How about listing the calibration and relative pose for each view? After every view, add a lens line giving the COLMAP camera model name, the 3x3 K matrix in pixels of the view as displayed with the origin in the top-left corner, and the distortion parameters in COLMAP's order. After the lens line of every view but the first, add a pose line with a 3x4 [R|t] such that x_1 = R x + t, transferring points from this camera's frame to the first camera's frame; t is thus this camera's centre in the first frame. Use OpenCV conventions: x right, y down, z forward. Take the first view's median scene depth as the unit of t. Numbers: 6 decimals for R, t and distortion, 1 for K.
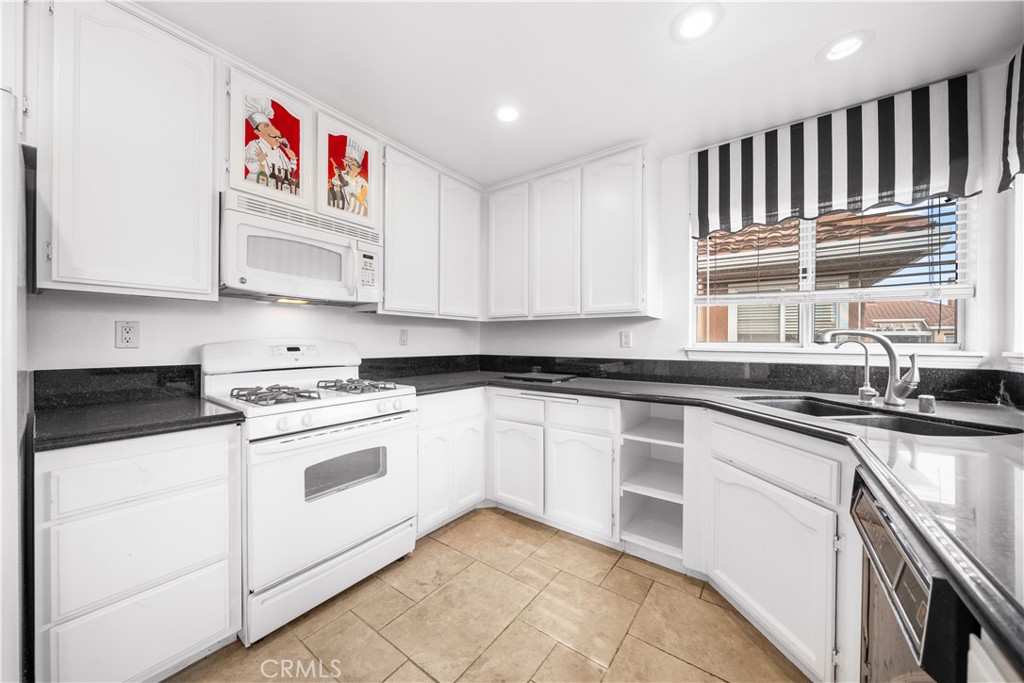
lens RADIAL K [[350.5, 0, 511.0], [0, 350.5, 341.7], [0, 0, 1]] dist [-0.006451, 0.000173]
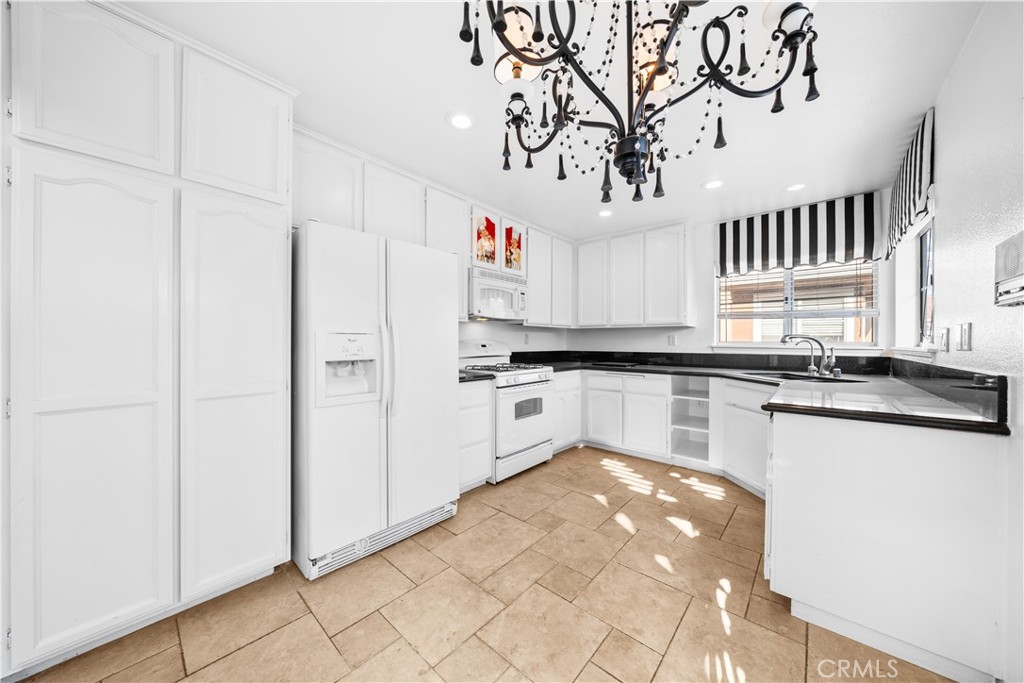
lens RADIAL K [[350.5, 0, 508.8], [0, 350.5, 341.8], [0, 0, 1]] dist [-0.006451, 0.000173]
pose [[0.996130, -0.000961, -0.087885, -0.335488], [0.000913, 0.999999, -0.000583, 0.000467], [0.087886, 0.000500, 0.996130, -0.795274]]
